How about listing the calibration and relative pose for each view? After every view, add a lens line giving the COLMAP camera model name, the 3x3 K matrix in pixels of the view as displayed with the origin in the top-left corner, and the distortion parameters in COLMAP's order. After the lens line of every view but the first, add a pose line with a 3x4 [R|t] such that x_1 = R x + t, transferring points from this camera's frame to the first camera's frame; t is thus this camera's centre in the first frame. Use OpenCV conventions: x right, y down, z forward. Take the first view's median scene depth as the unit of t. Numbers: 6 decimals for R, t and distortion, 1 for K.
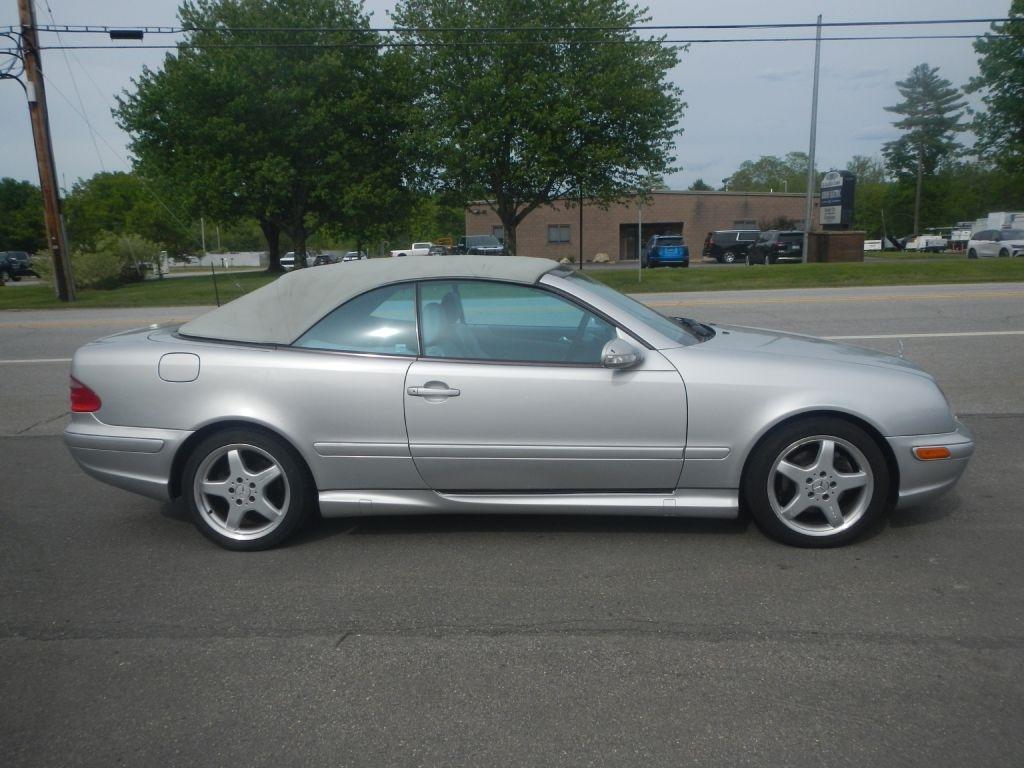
lens RADIAL K [[838.3, 0, 515.3], [0, 838.3, 386.5], [0, 0, 1]] dist [-0.005043, -0.004503]
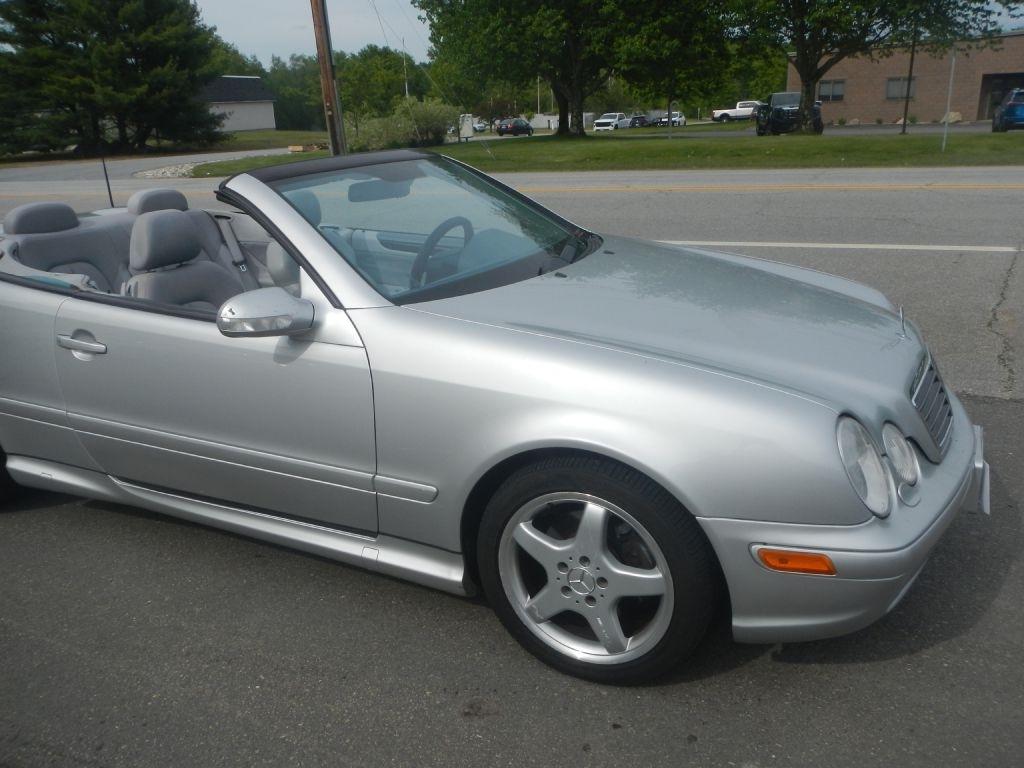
lens RADIAL K [[838.3, 0, 513.2], [0, 838.3, 388.8], [0, 0, 1]] dist [-0.005043, -0.004503]
pose [[0.923191, 0.109551, -0.368397, 0.097100], [-0.049302, 0.984353, 0.169170, -0.018117], [0.381165, -0.138013, 0.914147, 0.094132]]
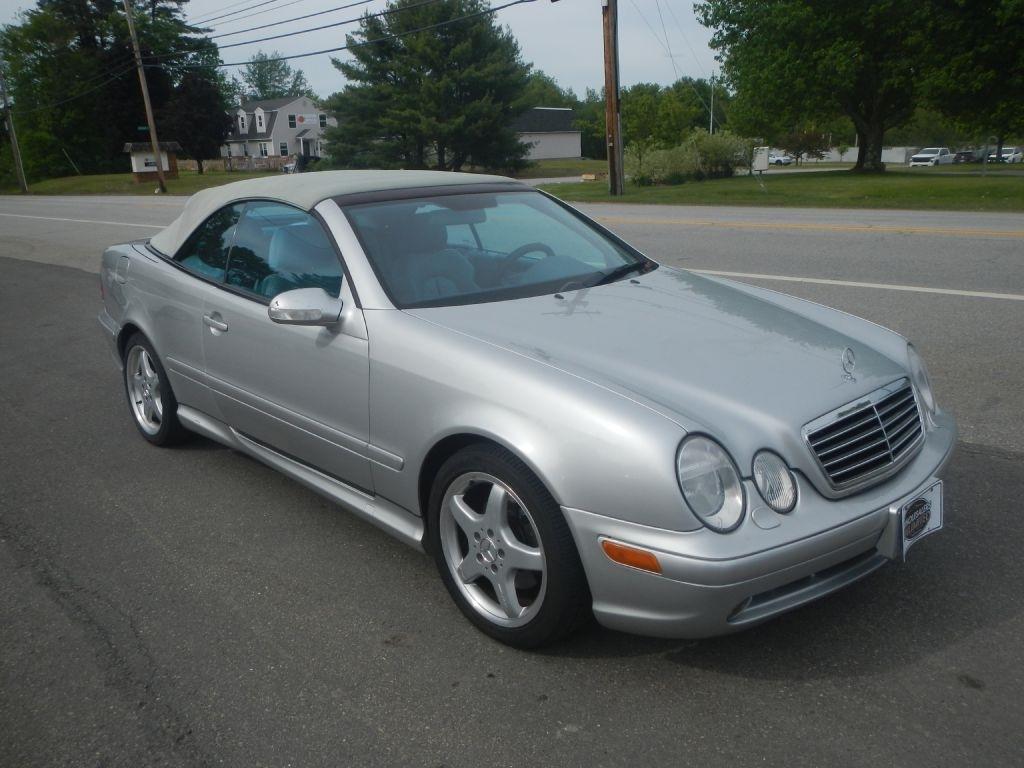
lens RADIAL K [[838.3, 0, 515.5], [0, 838.3, 389.3], [0, 0, 1]] dist [-0.005043, -0.004503]
pose [[0.736051, 0.189093, -0.649978, 0.147674], [-0.107841, 0.980685, 0.163181, -0.021106], [0.668280, -0.050016, 0.742226, 0.101863]]
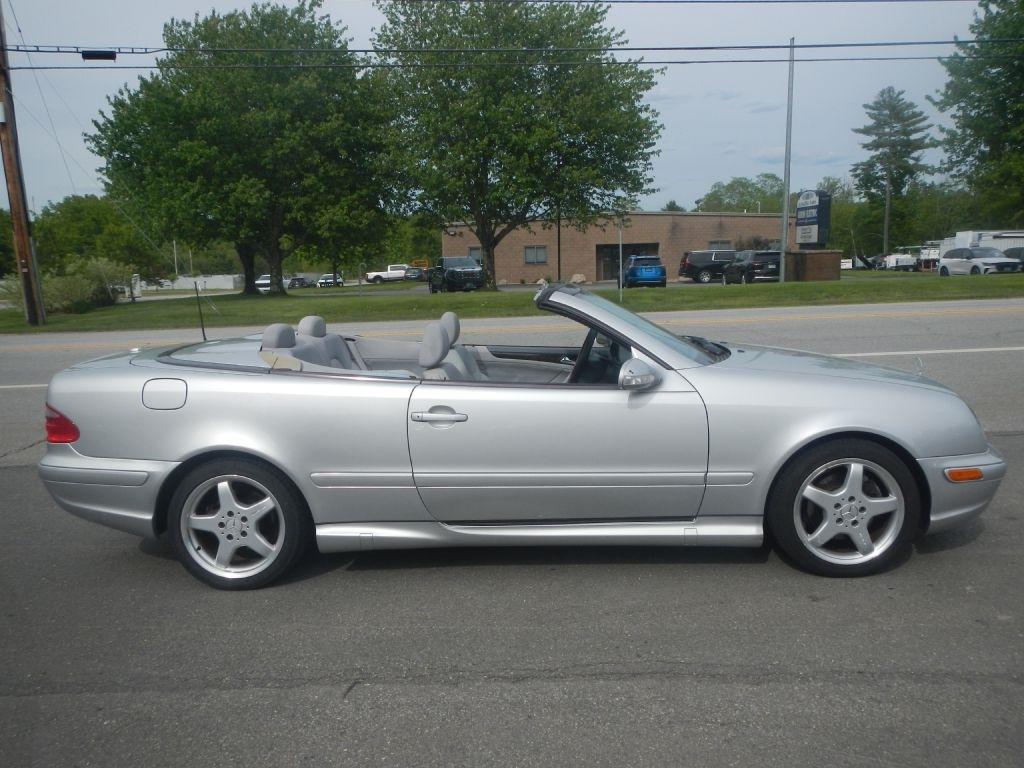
lens RADIAL K [[838.3, 0, 515.9], [0, 838.3, 385.5], [0, 0, 1]] dist [-0.005043, -0.004503]
pose [[0.999502, -0.010412, 0.029783, -0.007587], [0.011192, 0.999595, -0.026159, -0.000656], [-0.029498, 0.026479, 0.999214, 0.011136]]
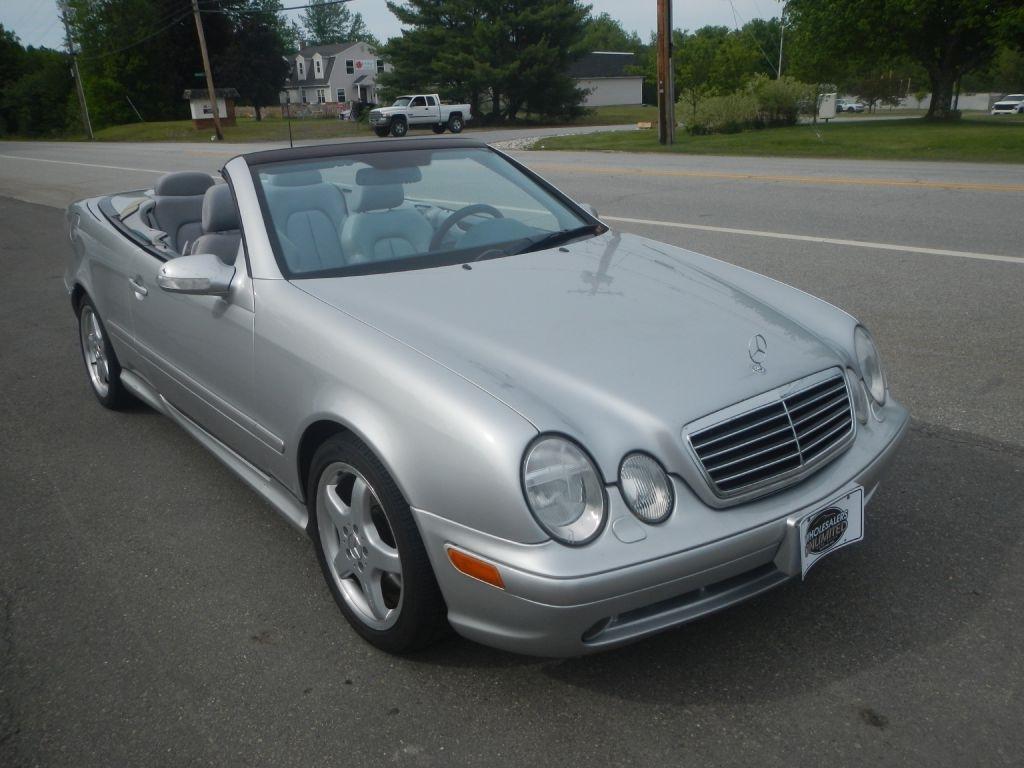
lens RADIAL K [[838.3, 0, 515.3], [0, 838.3, 390.9], [0, 0, 1]] dist [-0.005043, -0.004503]
pose [[0.685149, 0.244224, -0.686240, 0.156842], [-0.114686, 0.966535, 0.229473, -0.026362], [0.719317, -0.078521, 0.690230, 0.128314]]
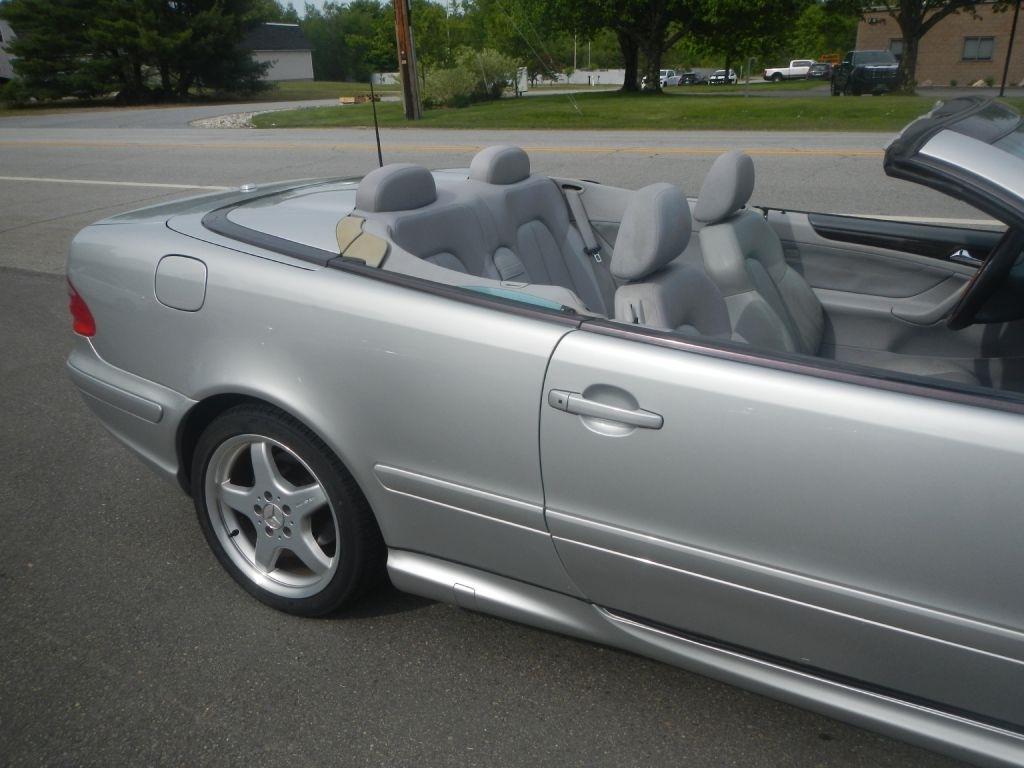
lens RADIAL K [[838.3, 0, 517.1], [0, 838.3, 385.7], [0, 0, 1]] dist [-0.005043, -0.004503]
pose [[0.912674, 0.150331, -0.380035, 0.004502], [-0.071362, 0.974225, 0.213995, -0.018099], [0.402409, -0.168188, 0.899878, 0.115452]]
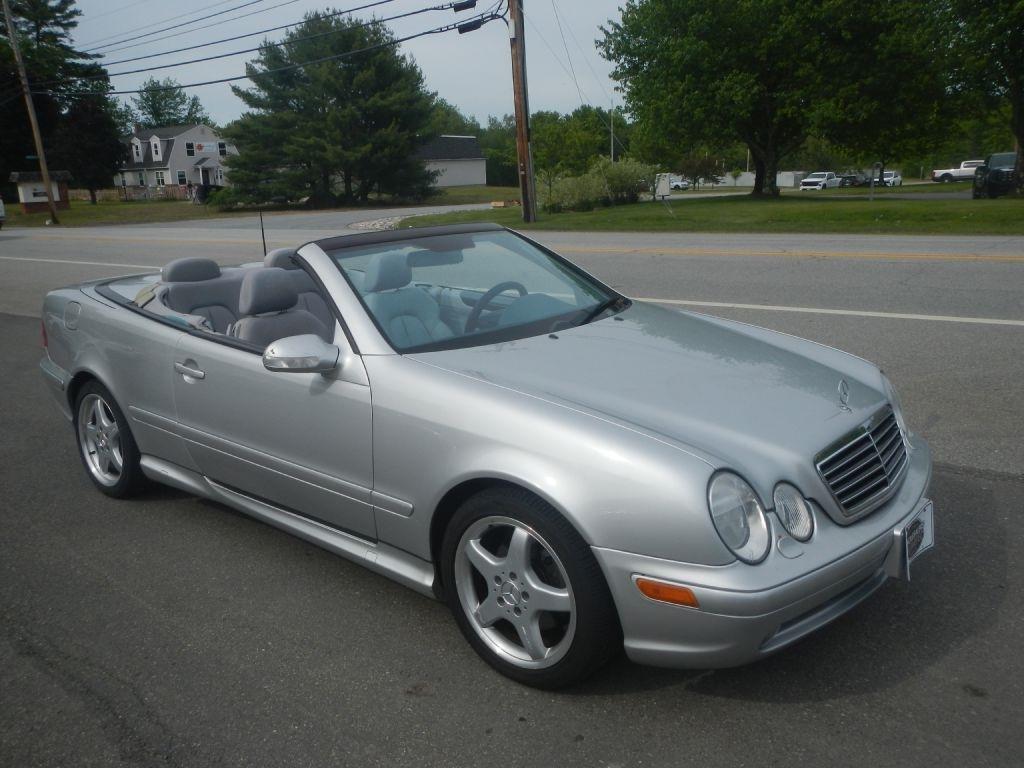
lens RADIAL K [[838.3, 0, 515.3], [0, 838.3, 389.0], [0, 0, 1]] dist [-0.005043, -0.004503]
pose [[0.807062, 0.143759, -0.572699, 0.136267], [-0.088340, 0.988390, 0.123615, -0.022530], [0.583821, -0.049173, 0.810392, 0.090950]]
